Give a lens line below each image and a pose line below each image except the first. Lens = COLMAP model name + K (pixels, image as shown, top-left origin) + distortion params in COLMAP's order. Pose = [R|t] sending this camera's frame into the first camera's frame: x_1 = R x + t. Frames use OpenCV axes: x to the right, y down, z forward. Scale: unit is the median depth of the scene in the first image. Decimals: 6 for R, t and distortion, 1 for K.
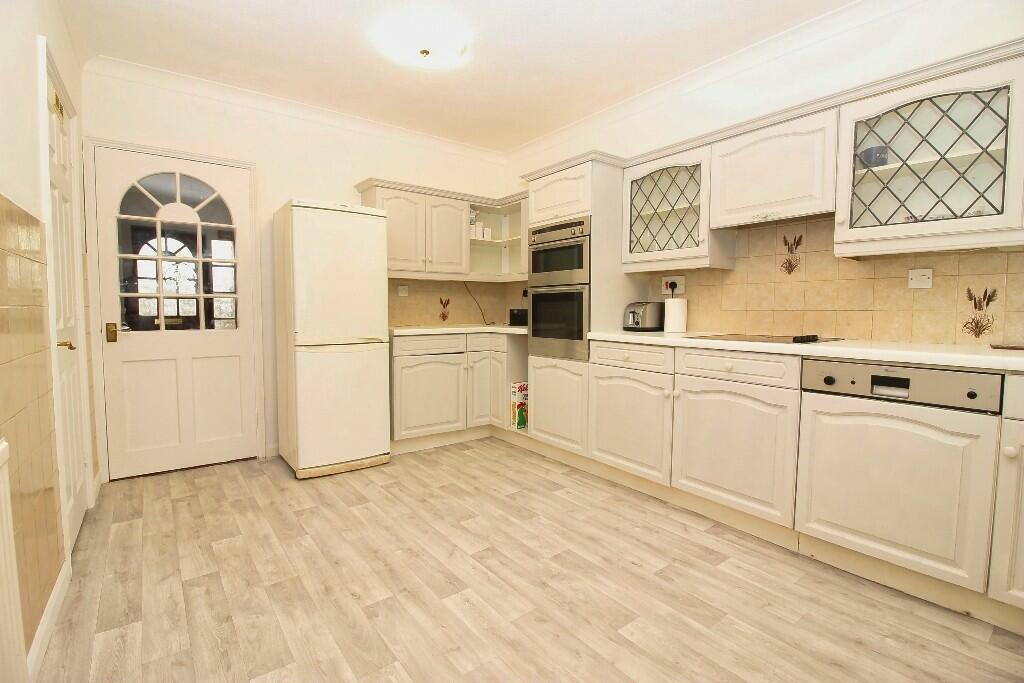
lens RADIAL K [[470.2, 0, 513.5], [0, 470.2, 338.0], [0, 0, 1]] dist [0.001052, -0.017488]
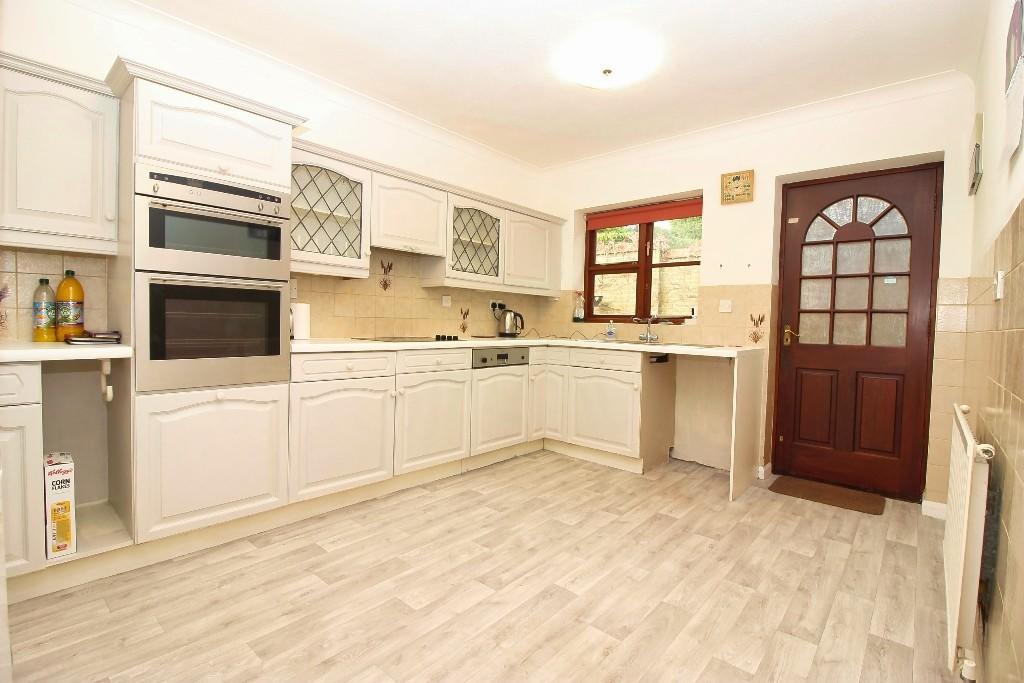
lens RADIAL K [[470.2, 0, 513.5], [0, 470.2, 338.0], [0, 0, 1]] dist [0.001052, -0.017488]
pose [[-0.195019, -0.039783, 0.979992, -0.859167], [0.036756, 0.998179, 0.047836, -0.057656], [-0.980111, 0.045350, -0.193201, 0.999416]]
